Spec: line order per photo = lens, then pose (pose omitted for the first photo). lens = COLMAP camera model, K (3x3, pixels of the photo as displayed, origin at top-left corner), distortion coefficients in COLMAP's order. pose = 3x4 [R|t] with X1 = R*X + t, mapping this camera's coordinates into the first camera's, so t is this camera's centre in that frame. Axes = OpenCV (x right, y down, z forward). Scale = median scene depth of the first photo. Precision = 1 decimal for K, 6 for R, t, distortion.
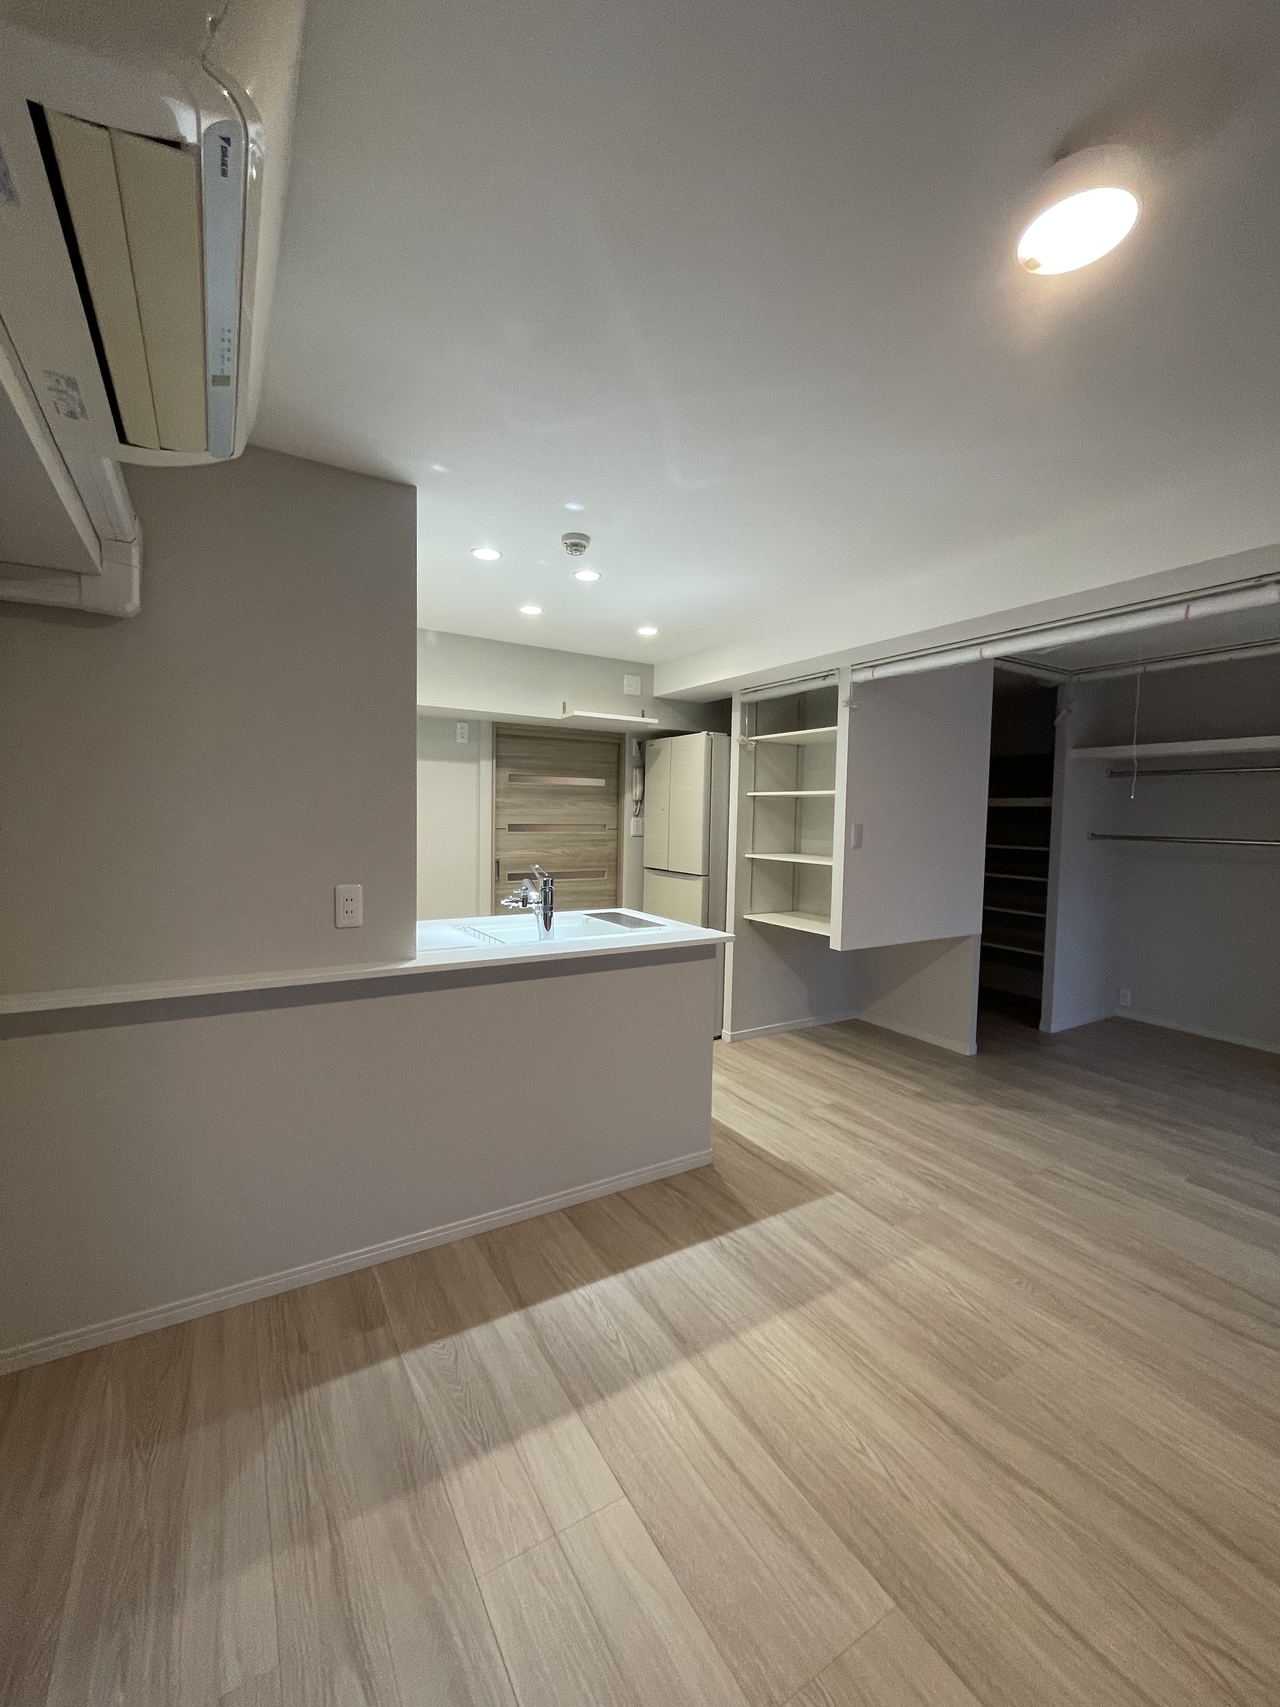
lens RADIAL K [[695.5, 0, 638.3], [0, 695.5, 849.6], [0, 0, 1]] dist [-0.003614, 0.000106]
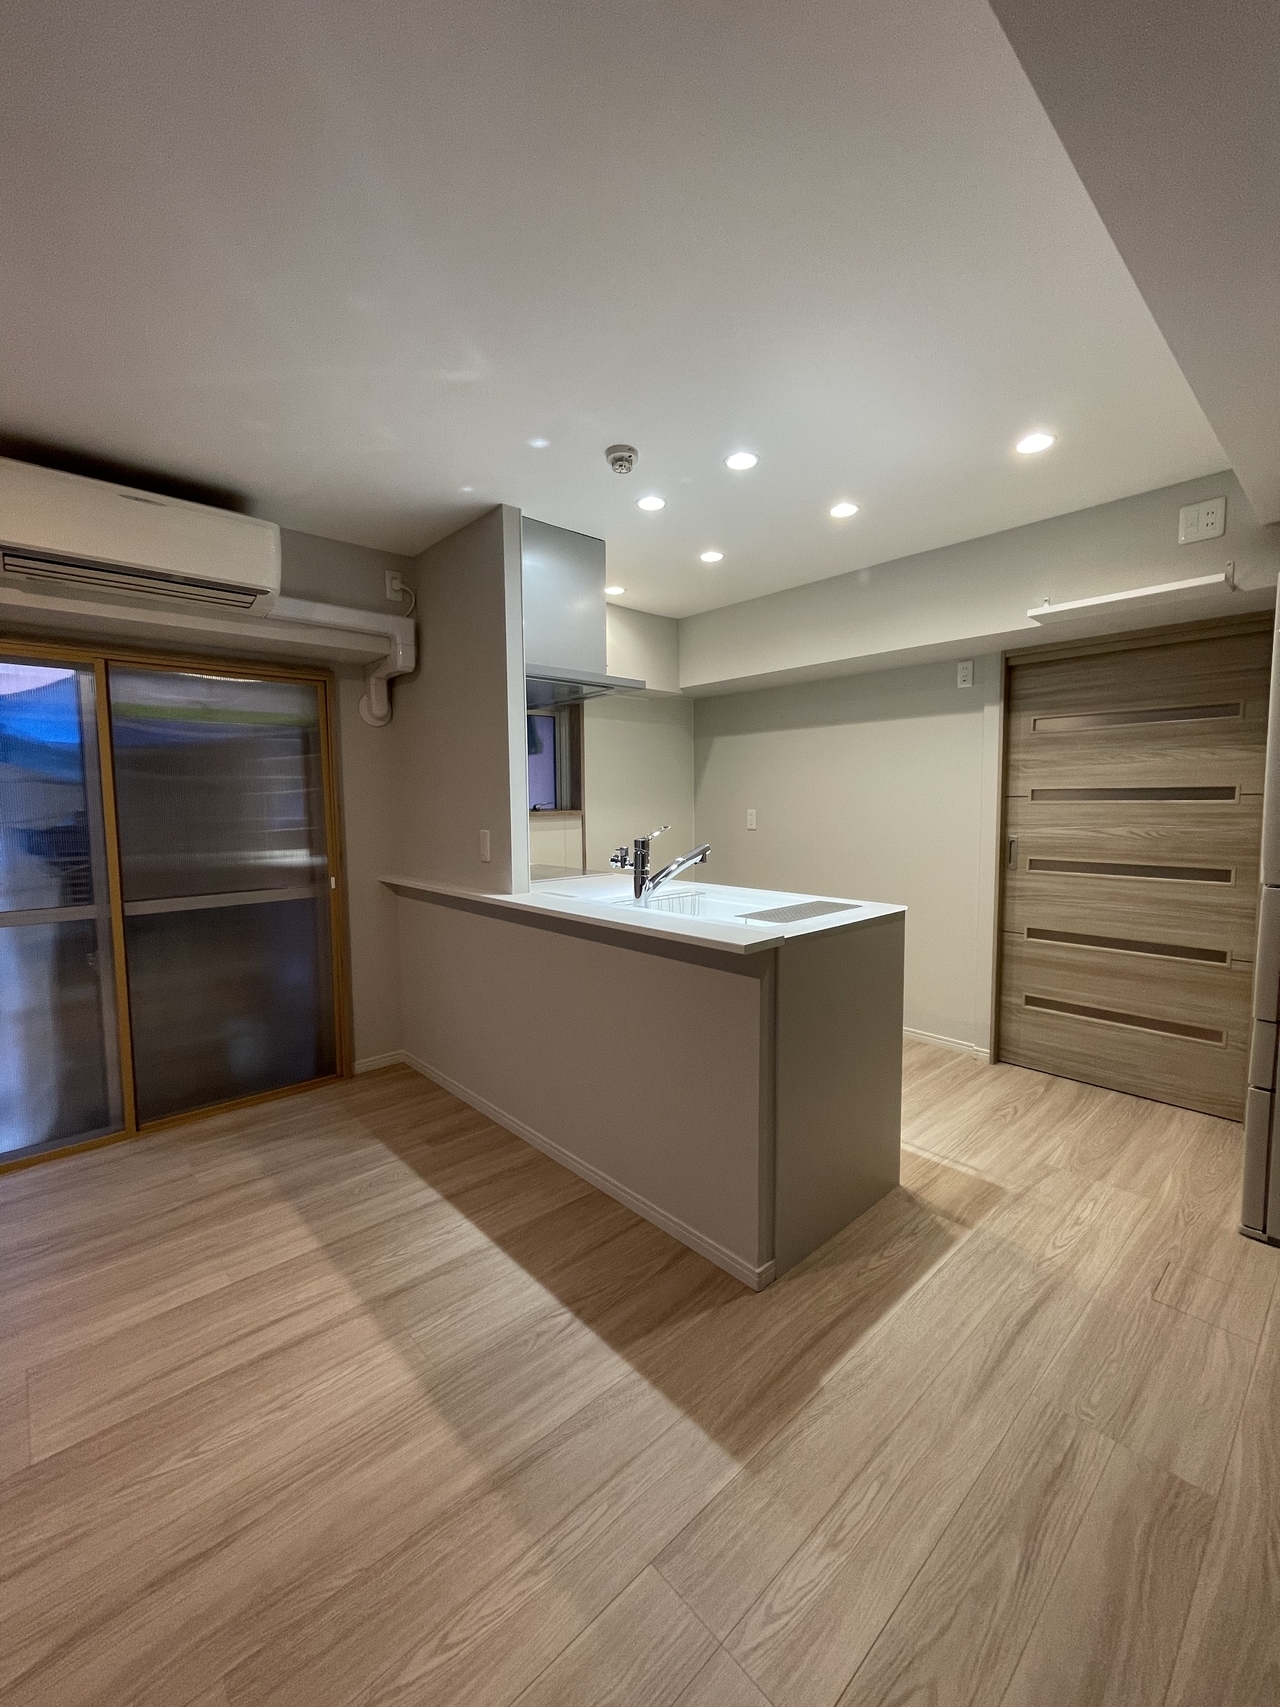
lens RADIAL K [[695.5, 0, 639.3], [0, 695.5, 851.8], [0, 0, 1]] dist [-0.003614, 0.000106]
pose [[0.193223, 0.053525, -0.979694, 0.580204], [-0.036959, 0.998199, 0.047246, 0.010472], [0.980459, 0.027080, 0.194853, 0.624184]]
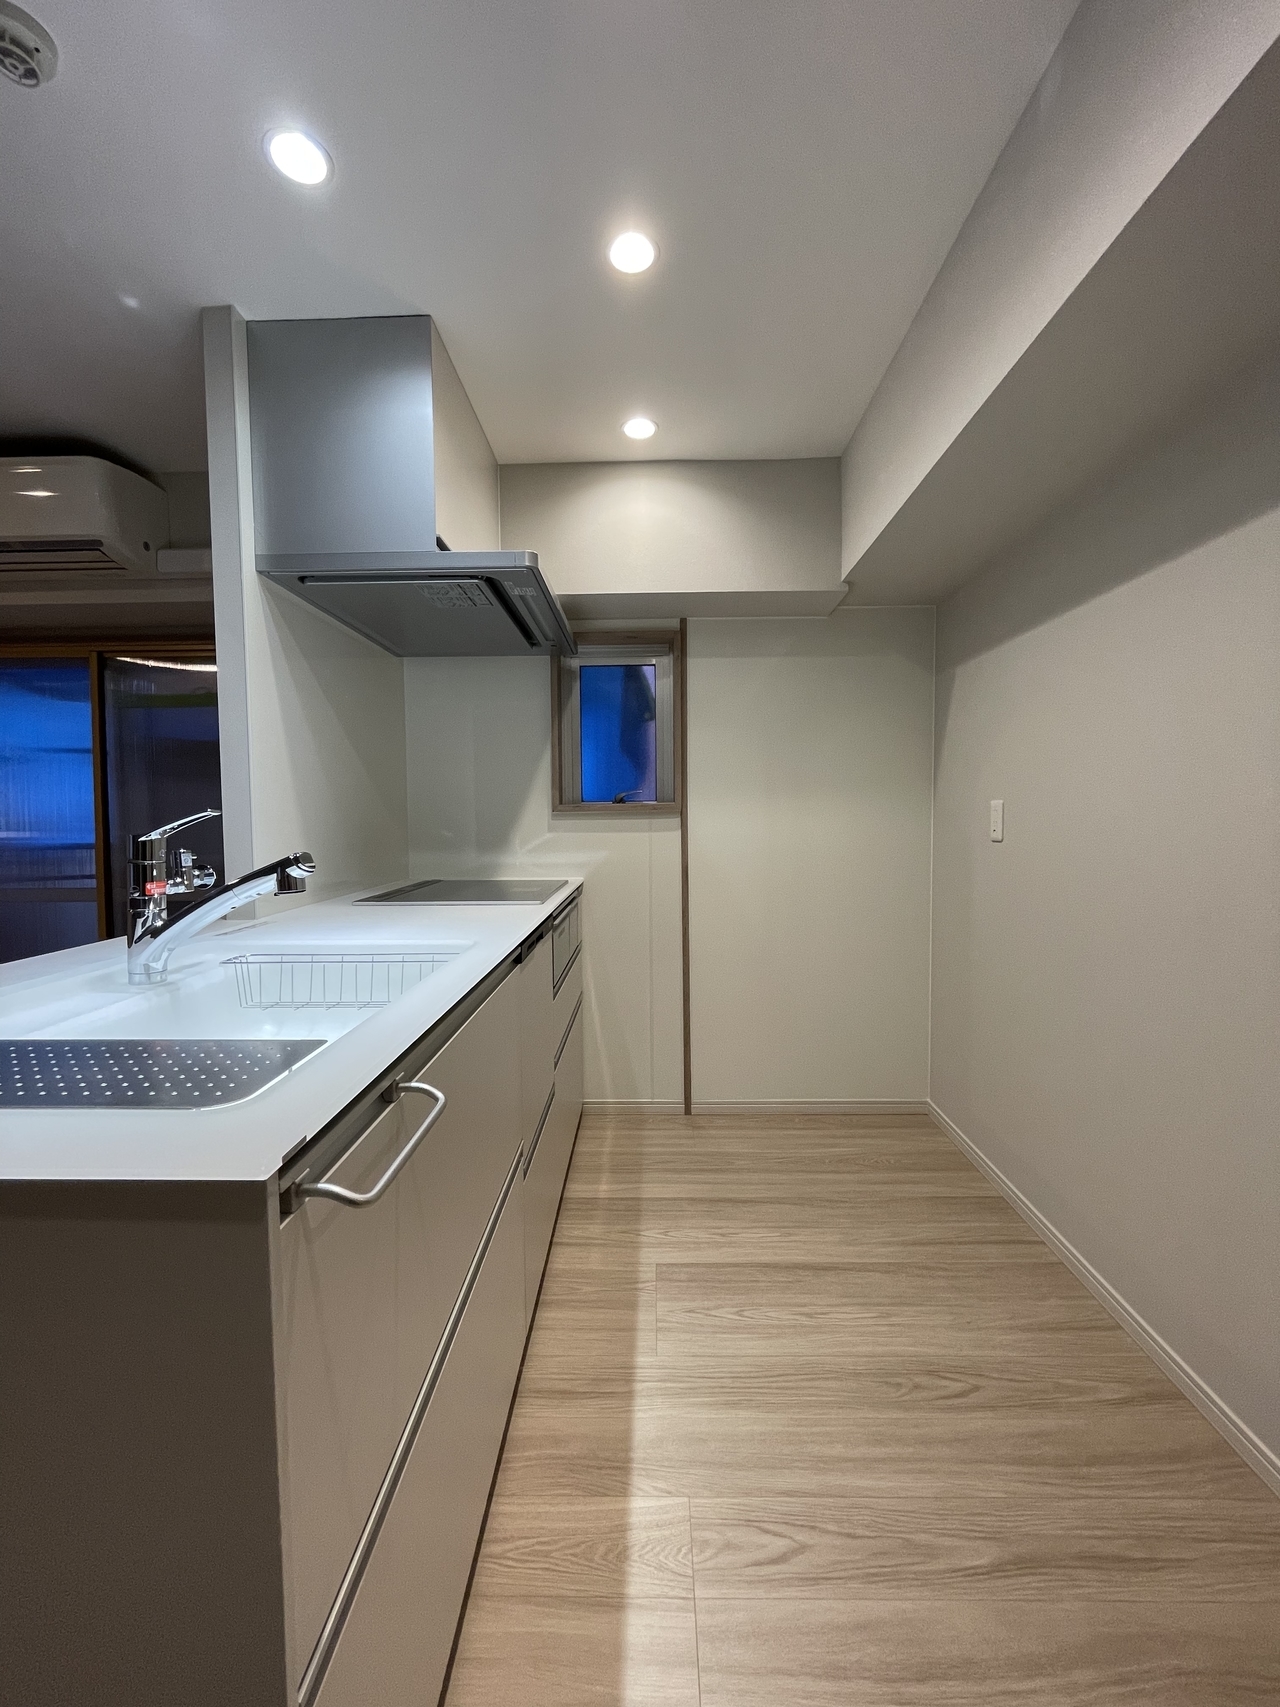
lens RADIAL K [[695.5, 0, 638.5], [0, 695.5, 852.2], [0, 0, 1]] dist [-0.003614, 0.000106]
pose [[-0.533379, 0.029989, -0.845345, 0.057600], [-0.043912, 0.997042, 0.063077, 0.007474], [0.844736, 0.070764, -0.530484, 1.145117]]
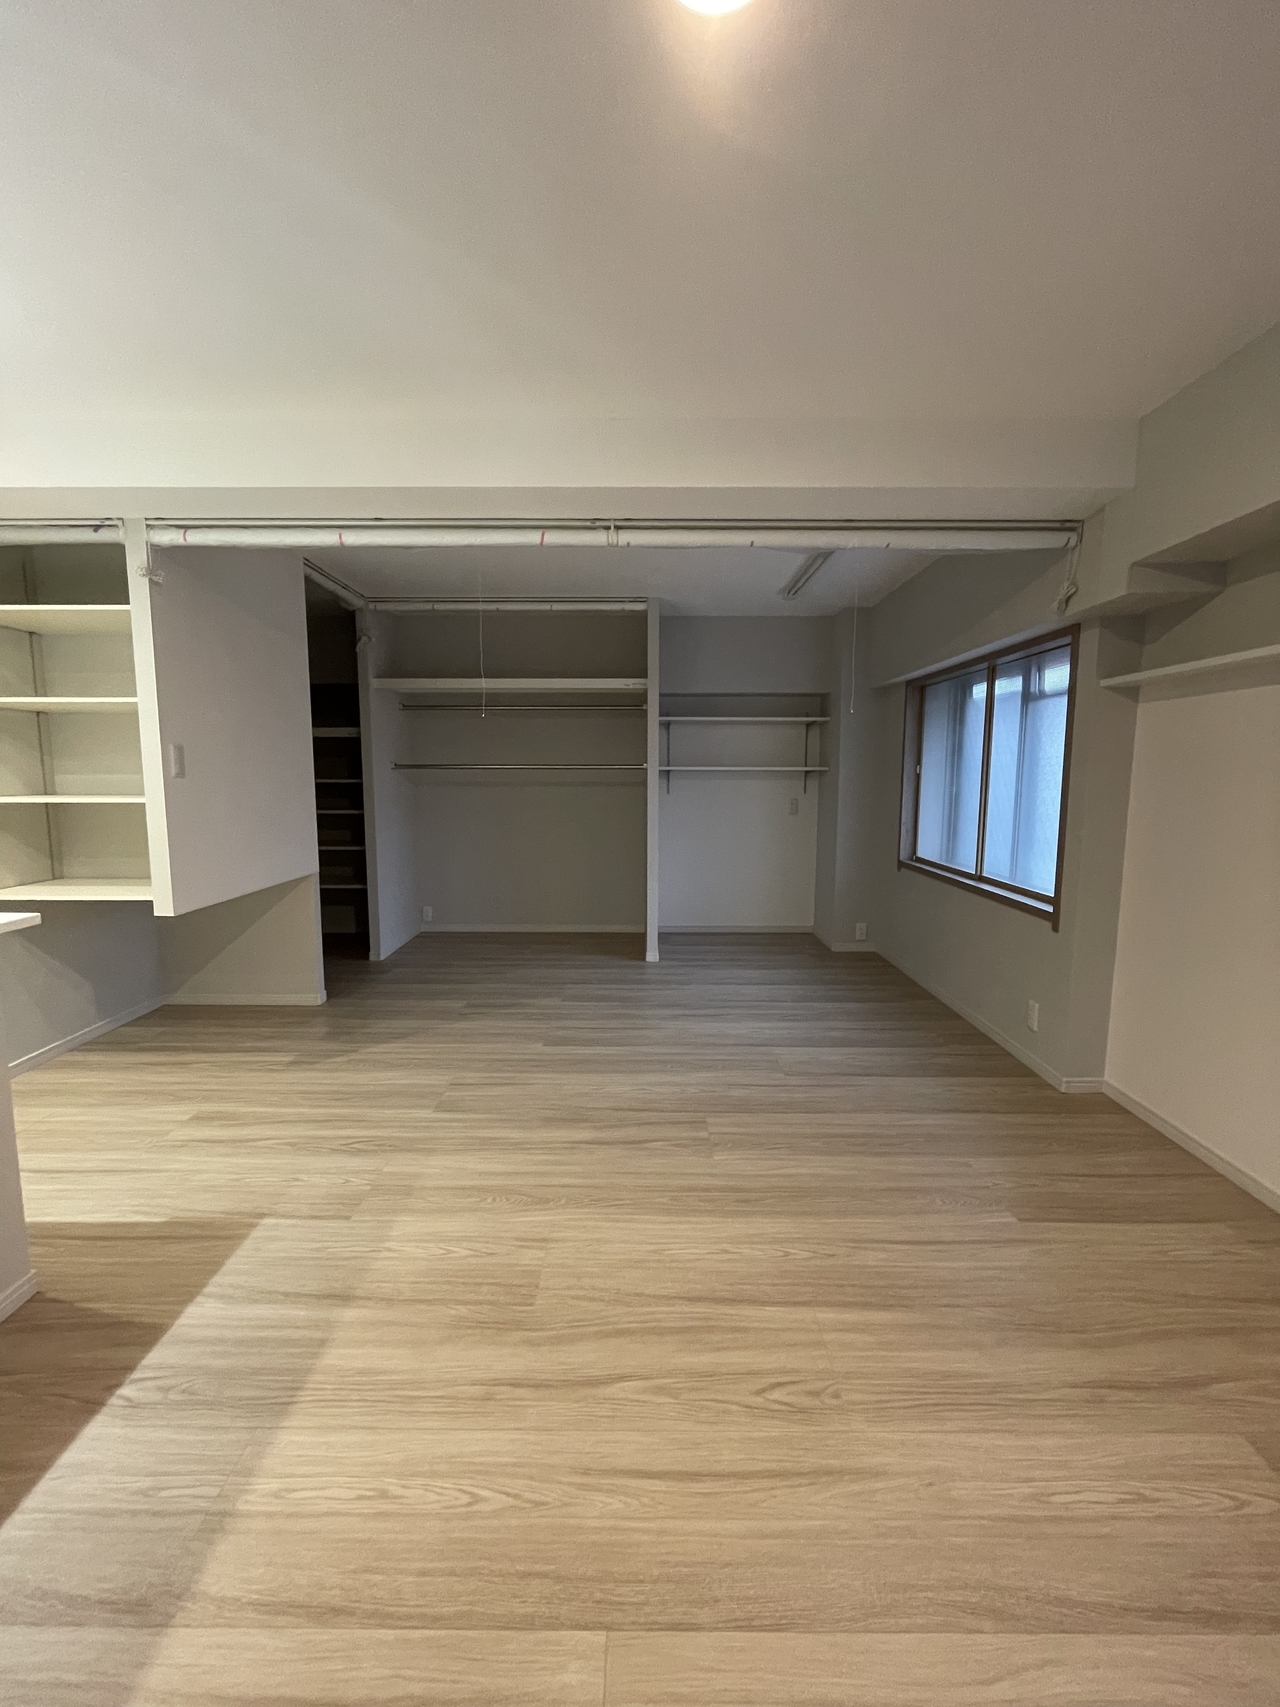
lens RADIAL K [[695.5, 0, 639.1], [0, 695.5, 853.6], [0, 0, 1]] dist [-0.003614, 0.000106]
pose [[0.520364, -0.116641, 0.845941, -0.073150], [0.052516, 0.993124, 0.104631, 0.028809], [-0.852328, -0.010021, 0.522911, 0.197158]]
